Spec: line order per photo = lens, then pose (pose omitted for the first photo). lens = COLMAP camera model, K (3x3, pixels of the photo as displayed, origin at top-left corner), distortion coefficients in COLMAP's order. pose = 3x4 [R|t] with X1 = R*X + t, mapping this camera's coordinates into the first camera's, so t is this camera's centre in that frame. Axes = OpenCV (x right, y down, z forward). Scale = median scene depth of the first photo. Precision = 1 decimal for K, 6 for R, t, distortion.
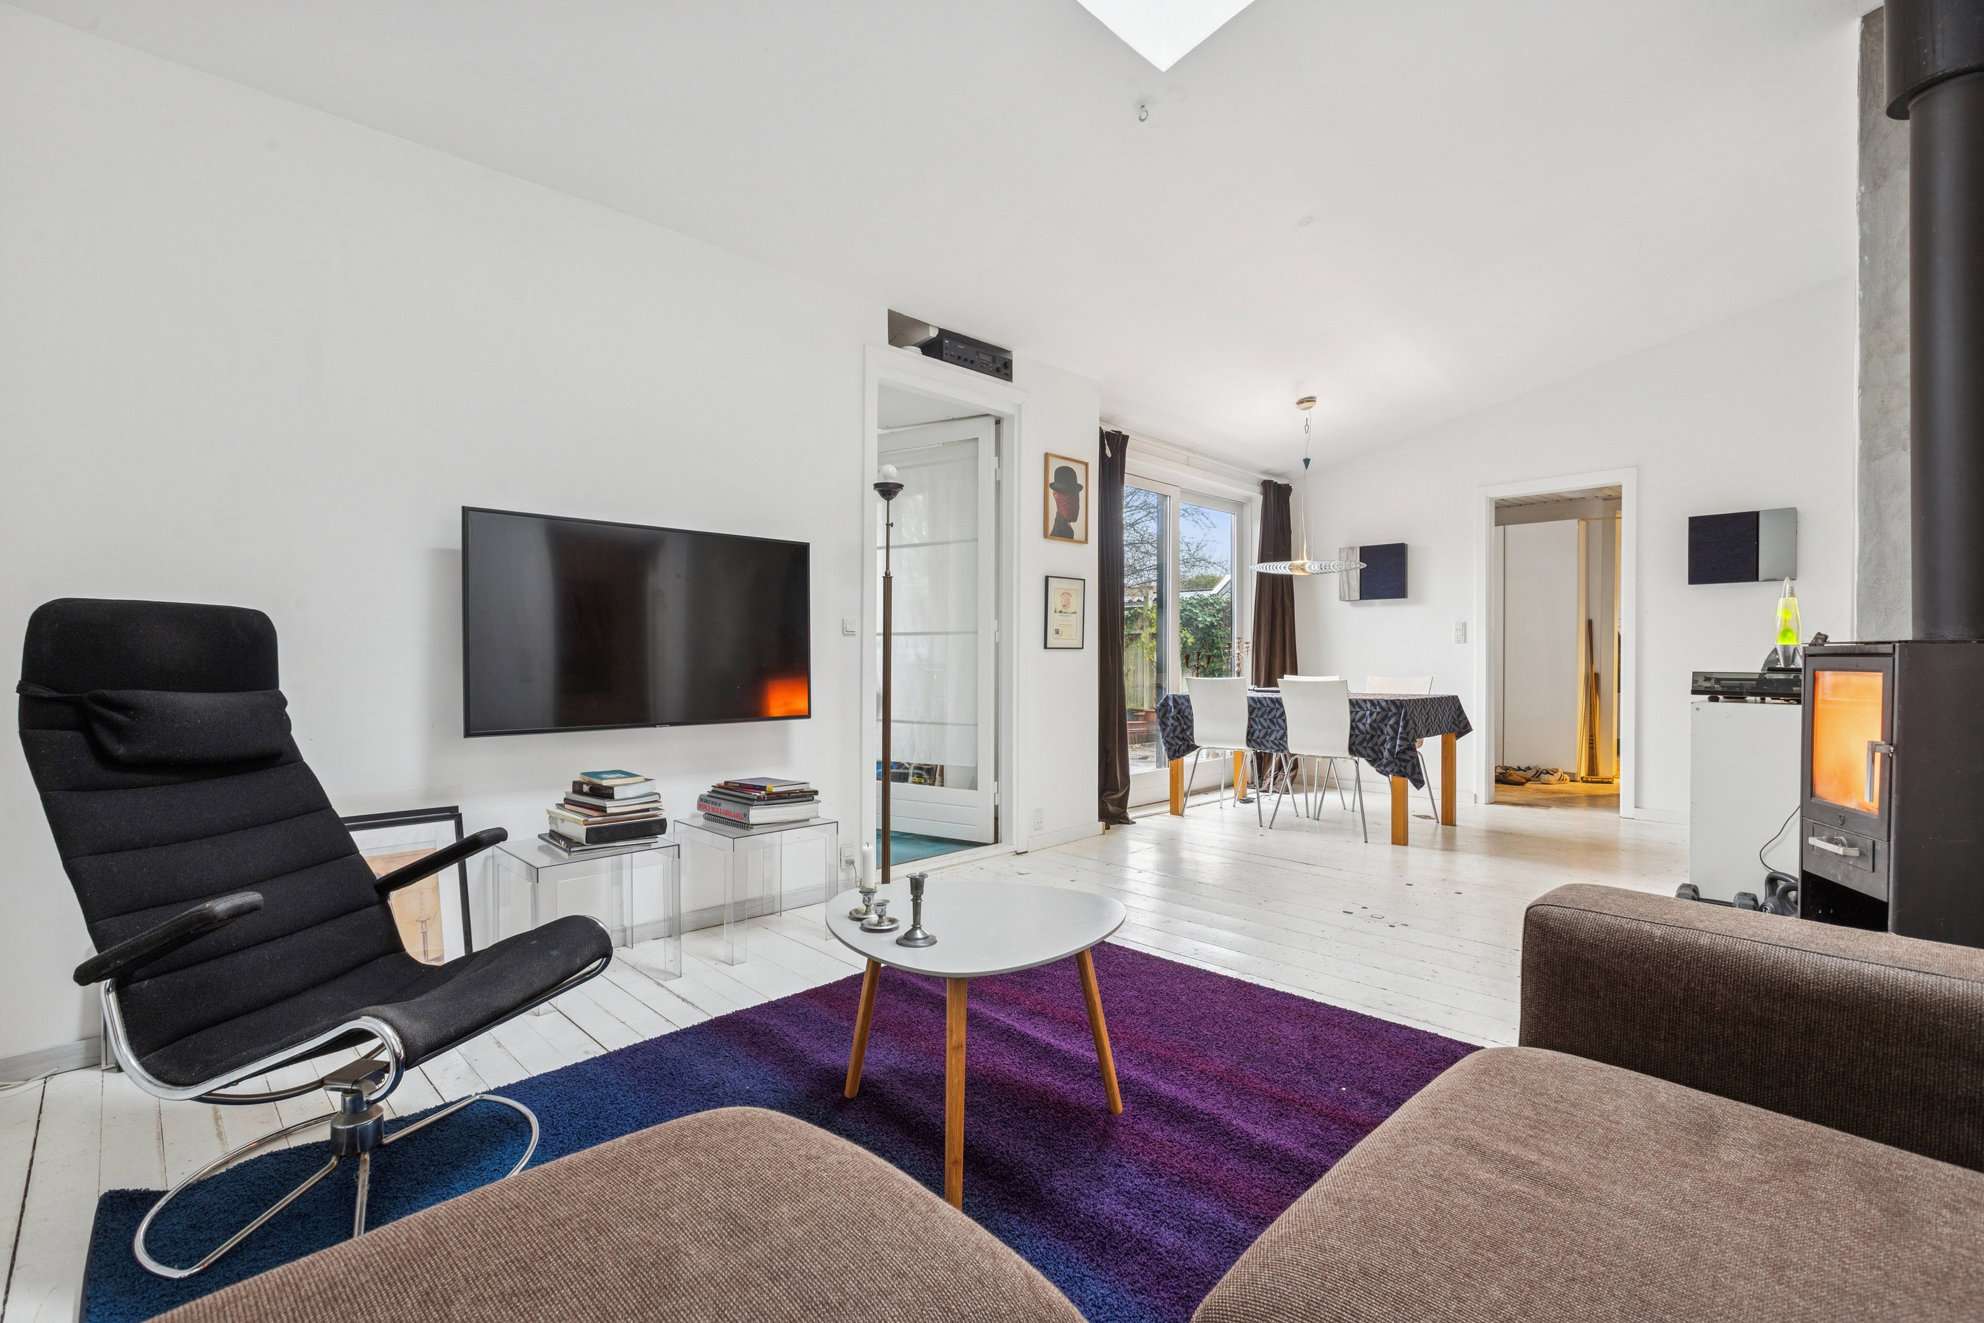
lens RADIAL K [[894.7, 0, 996.4], [0, 894.7, 664.2], [0, 0, 1]] dist [0.003605, 0.000102]
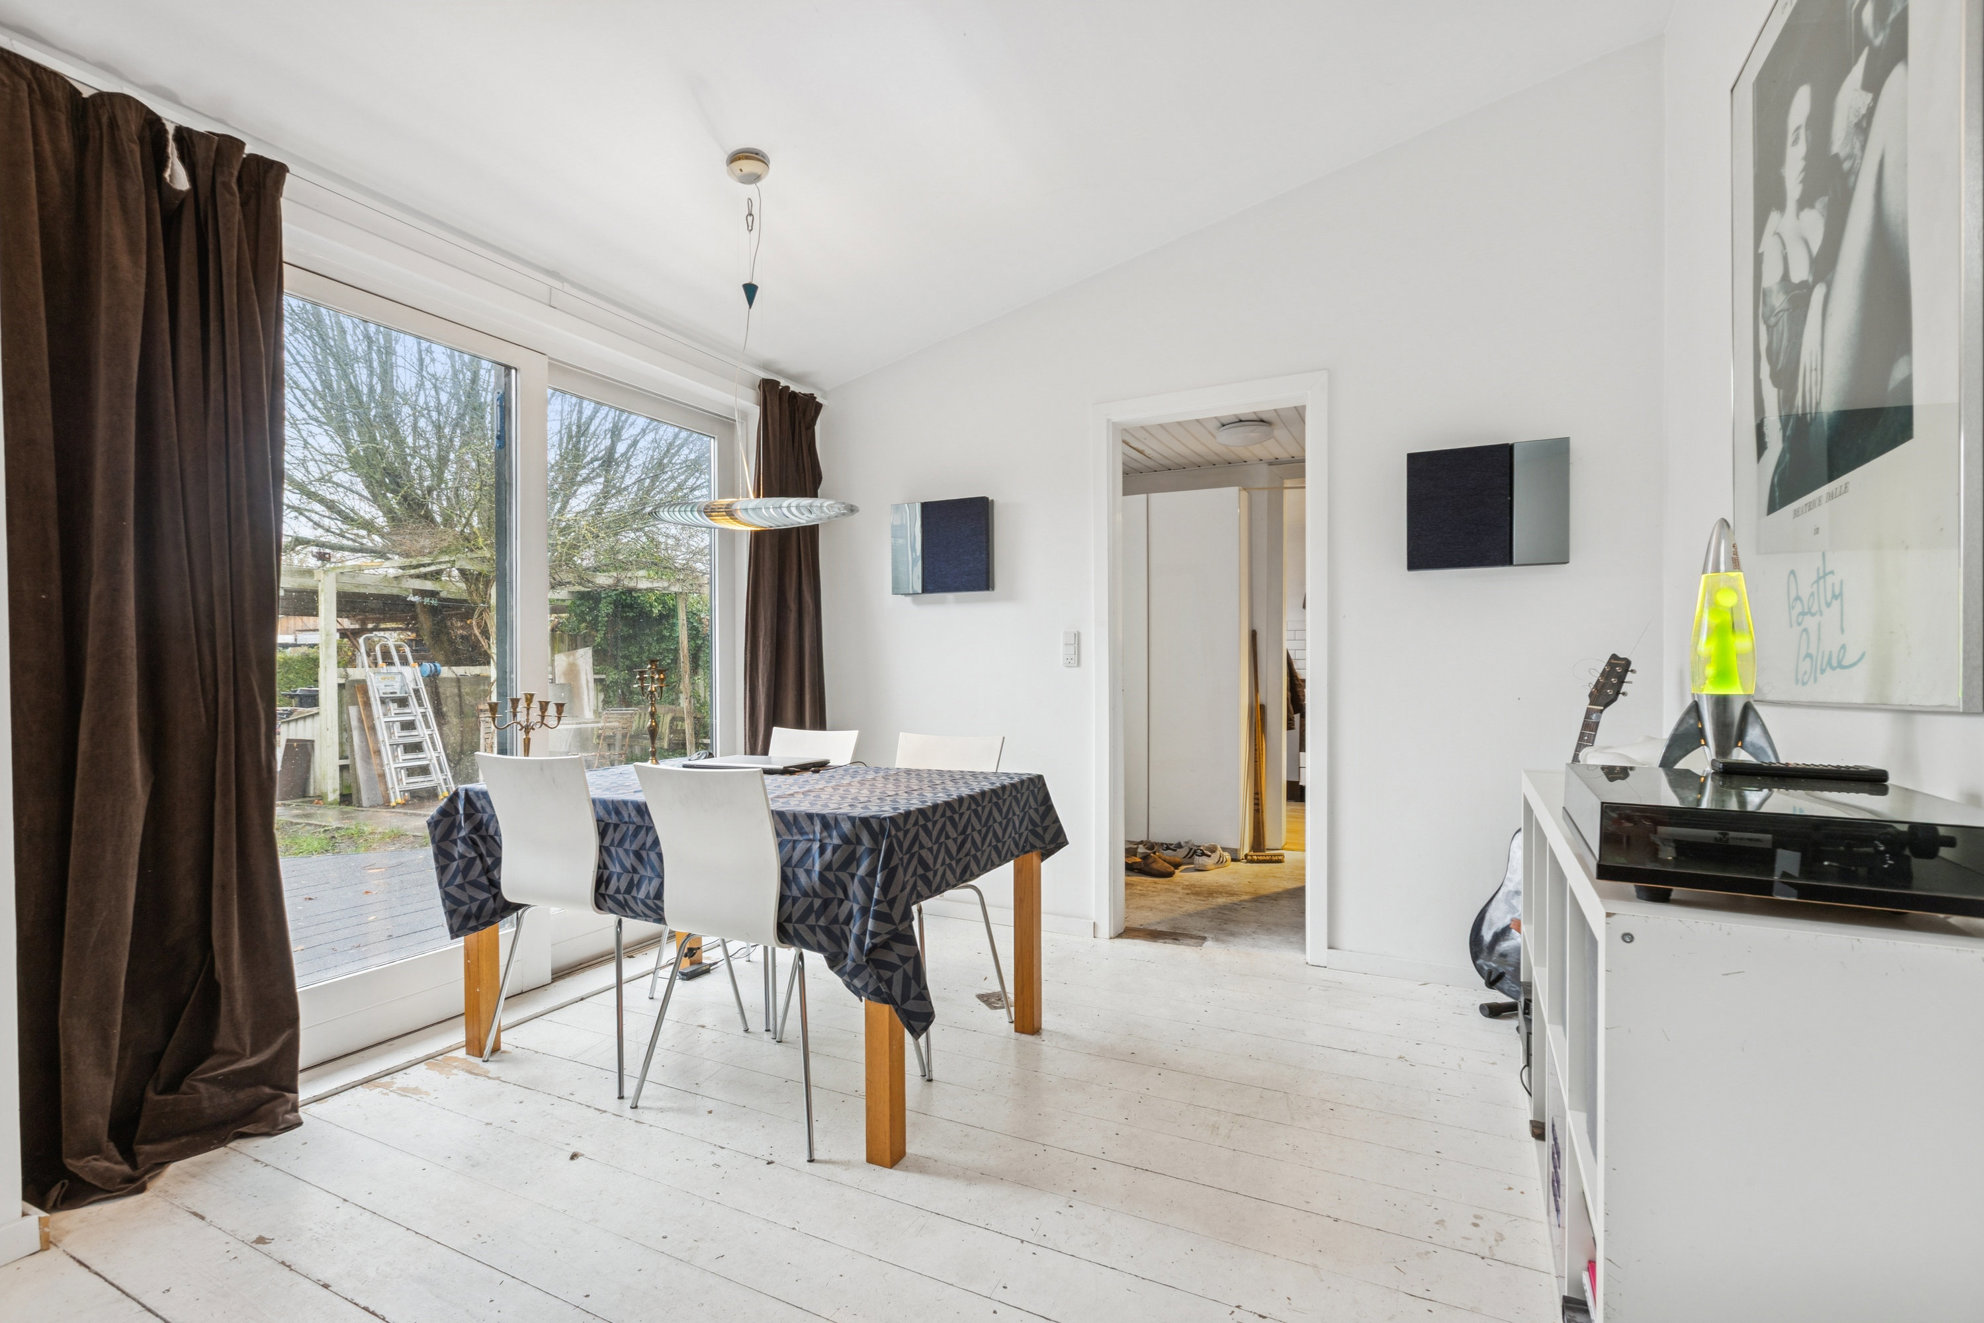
lens RADIAL K [[894.7, 0, 1001.3], [0, 894.7, 676.6], [0, 0, 1]] dist [0.003605, 0.000102]
pose [[0.948587, -0.007939, 0.316416, 0.372013], [0.006834, 0.999966, 0.004602, -0.026662], [-0.316442, -0.002203, 0.948609, 0.586876]]
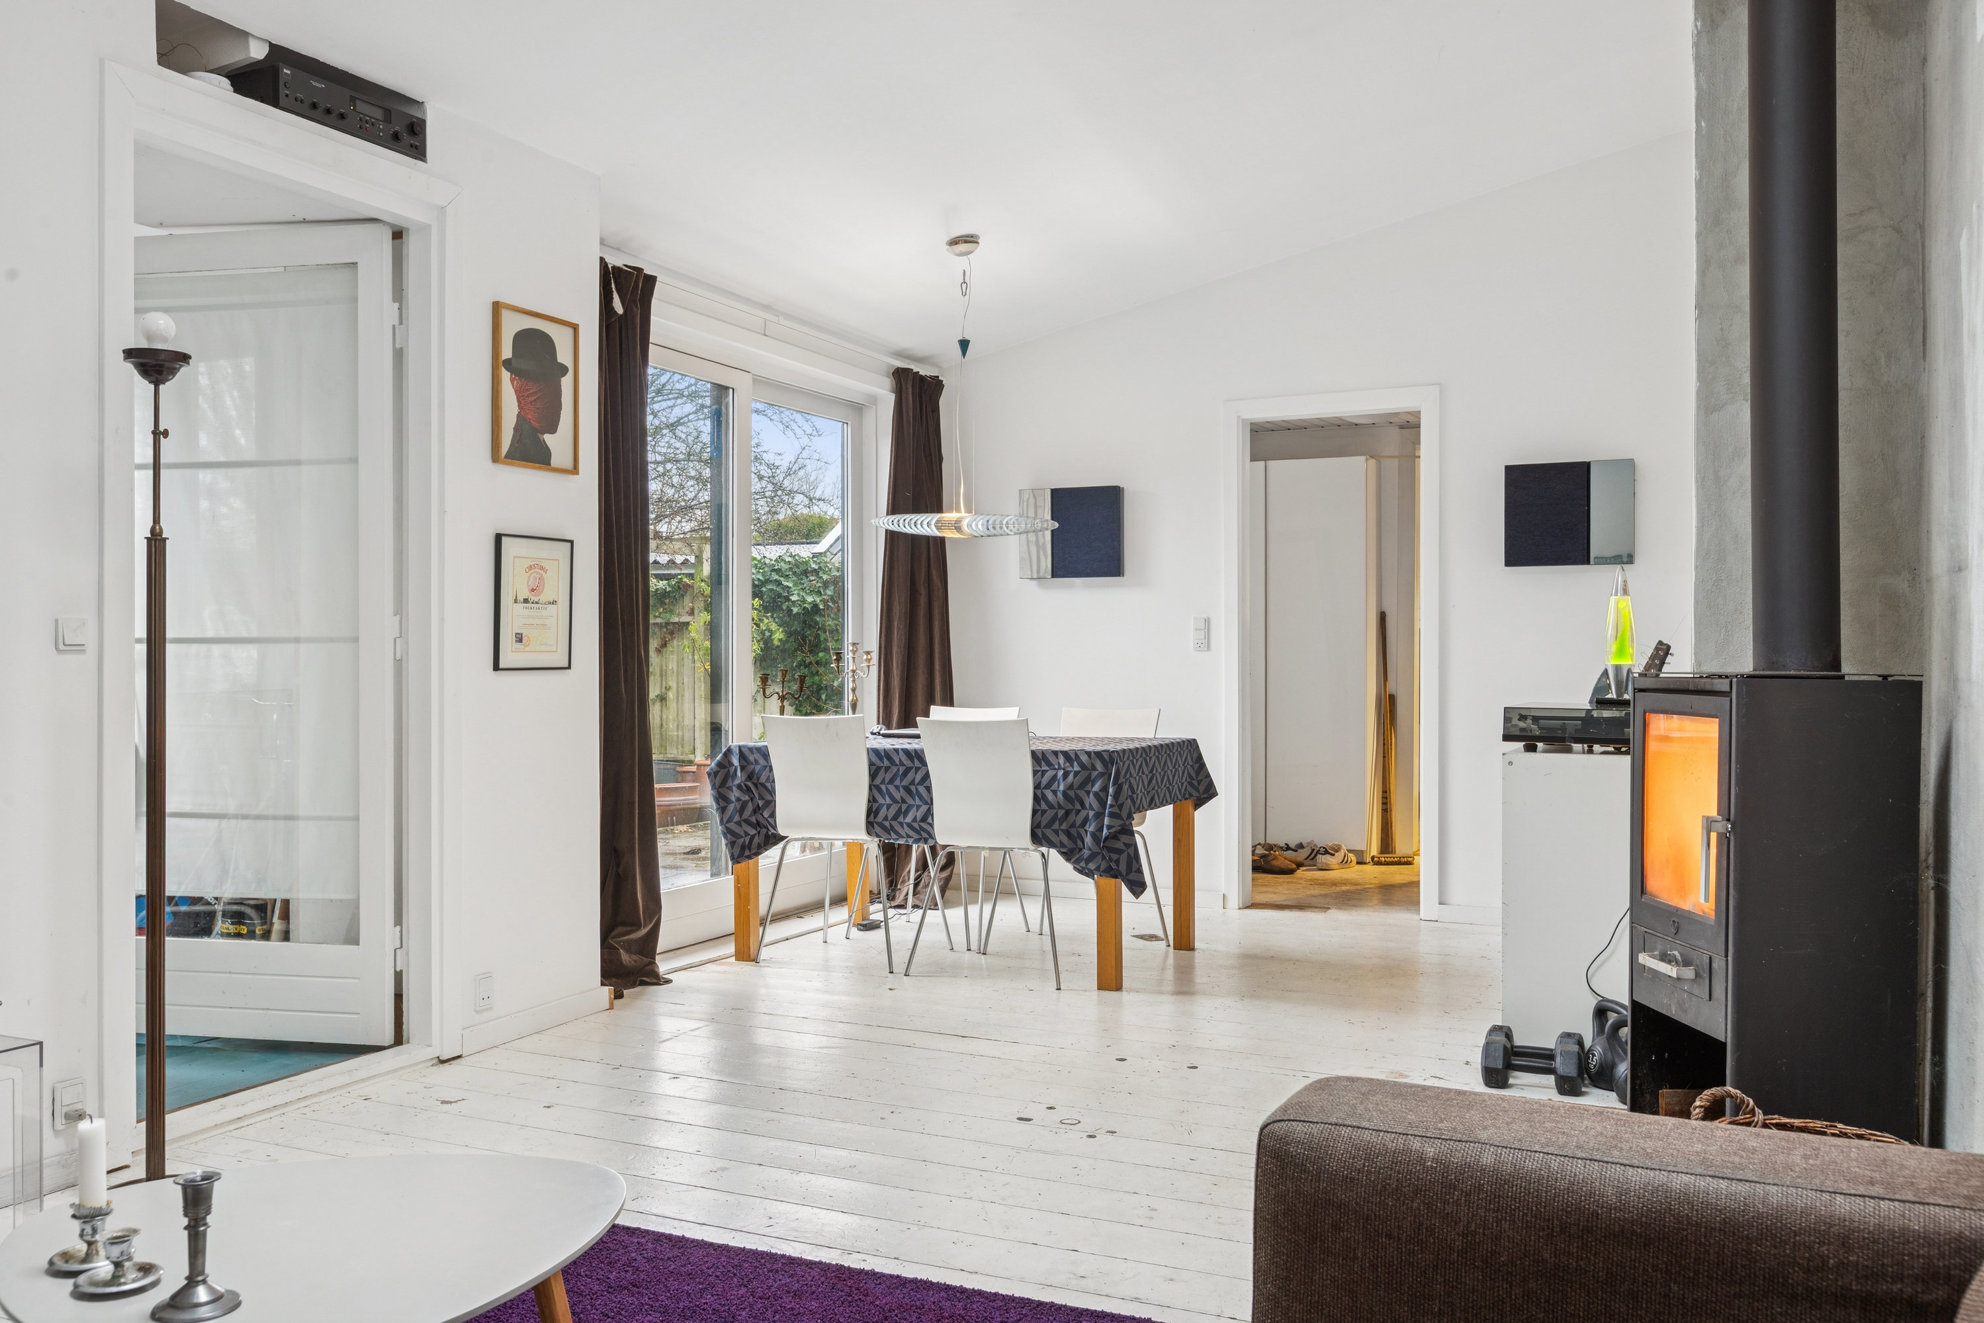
lens RADIAL K [[1615.6, 0, 1003.0], [0, 1615.6, 667.5], [0, 0, 1]] dist [0.011104, 0.006528]
pose [[0.939976, -0.004149, 0.341214, 0.009568], [0.004138, 0.999991, 0.000759, -0.017915], [-0.341214, 0.000698, 0.939985, -0.005417]]
